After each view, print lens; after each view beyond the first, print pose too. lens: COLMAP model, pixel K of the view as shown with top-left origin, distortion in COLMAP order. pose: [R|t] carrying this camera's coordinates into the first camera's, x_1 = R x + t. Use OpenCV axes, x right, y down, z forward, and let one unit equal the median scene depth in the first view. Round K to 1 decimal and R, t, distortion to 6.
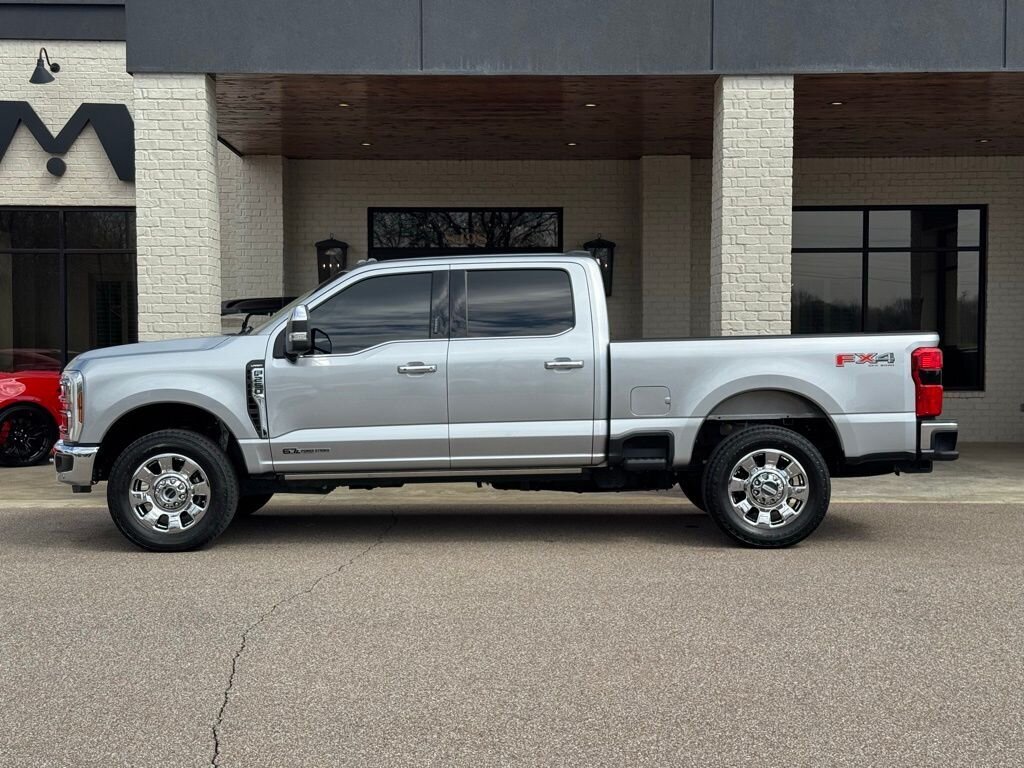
lens RADIAL K [[1413.9, 0, 512.9], [0, 1413.9, 384.8], [0, 0, 1]] dist [0.193026, -0.408570]
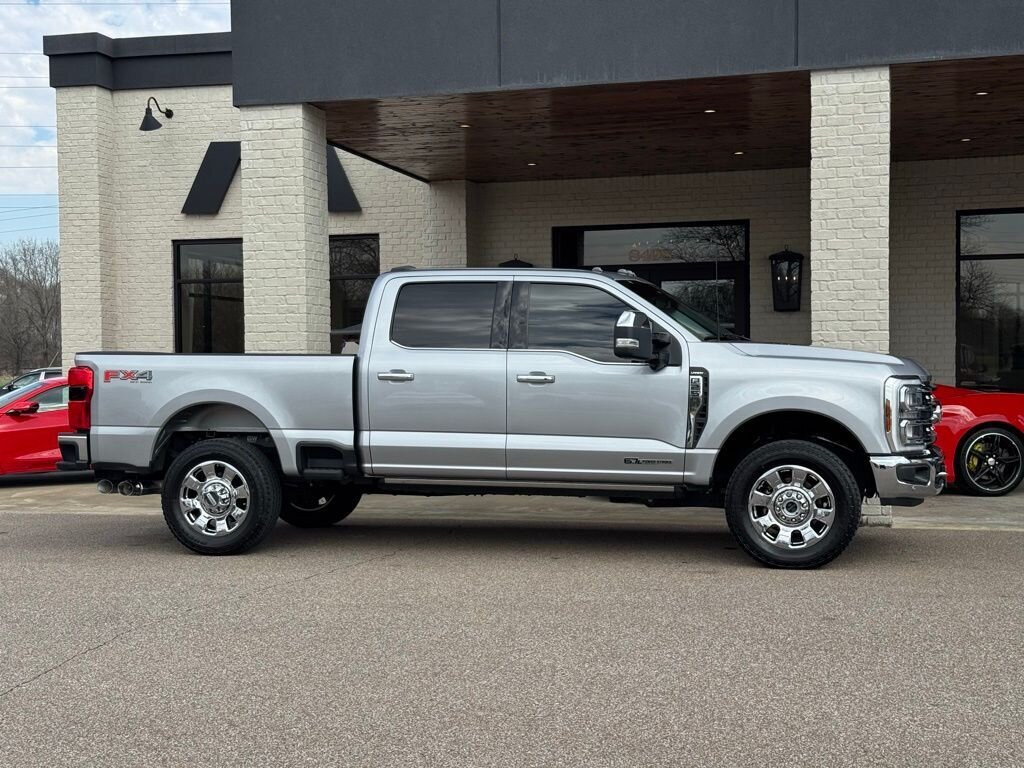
lens RADIAL K [[1416.3, 0, 512.0], [0, 1416.3, 384.0], [0, 0, 1]] dist [0.193457, -0.415940]
pose [[0.962161, -0.004251, -0.272449, 0.216076], [-0.000907, 0.999823, -0.018804, 0.007498], [0.272481, 0.018340, 0.961986, 0.041512]]
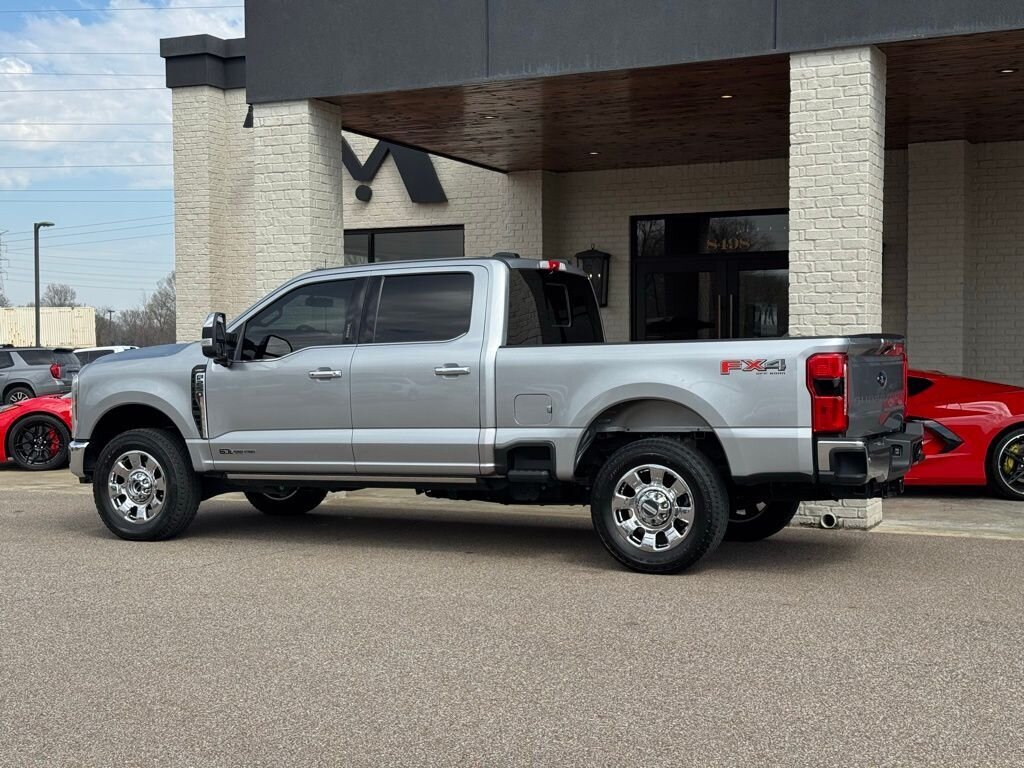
lens RADIAL K [[1416.3, 0, 512.0], [0, 1416.3, 384.0], [0, 0, 1]] dist [0.193457, -0.415940]
pose [[0.897767, 0.008811, -0.440383, 0.393349], [-0.013522, 0.999880, -0.007561, 0.001354], [0.440263, 0.012743, 0.897778, 0.112015]]
